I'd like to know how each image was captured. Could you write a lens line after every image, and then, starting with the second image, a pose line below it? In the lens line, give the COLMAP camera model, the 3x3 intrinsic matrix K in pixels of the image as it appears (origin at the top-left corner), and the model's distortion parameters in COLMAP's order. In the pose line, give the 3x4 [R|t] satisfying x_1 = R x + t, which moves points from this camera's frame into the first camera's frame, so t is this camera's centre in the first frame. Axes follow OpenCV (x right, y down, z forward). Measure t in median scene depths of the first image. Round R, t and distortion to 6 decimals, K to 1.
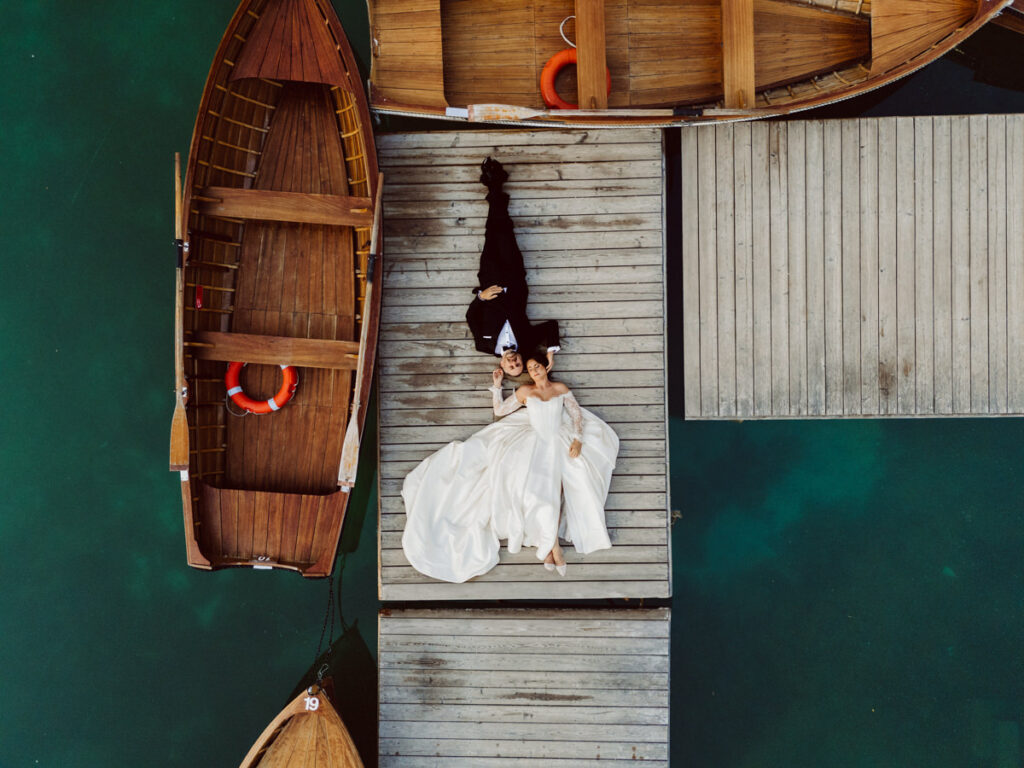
lens RADIAL K [[716.4, 0, 511.5], [0, 716.4, 377.0], [0, 0, 1]] dist [0.081908, 0.002214]
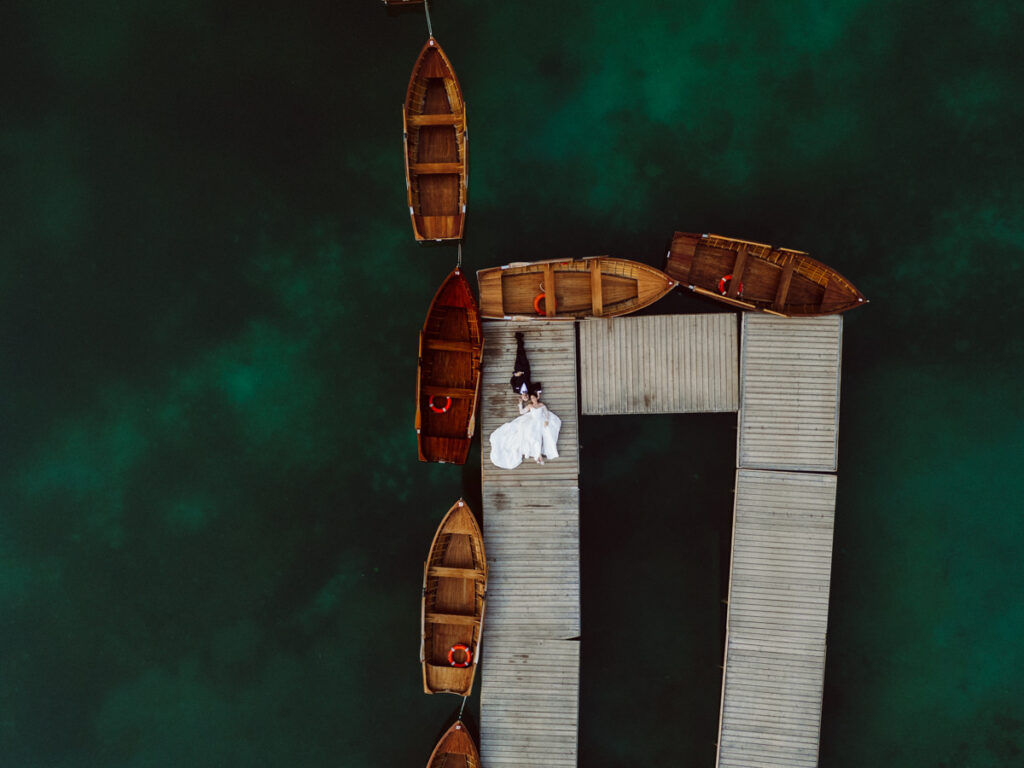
lens RADIAL K [[716.4, 0, 511.8], [0, 716.4, 384.8], [0, 0, 1]] dist [0.081908, 0.002214]
pose [[0.999397, -0.010674, -0.033054, 0.043300], [0.011017, 0.999887, 0.010214, -0.100399], [0.032941, -0.010572, 0.999401, -2.028858]]
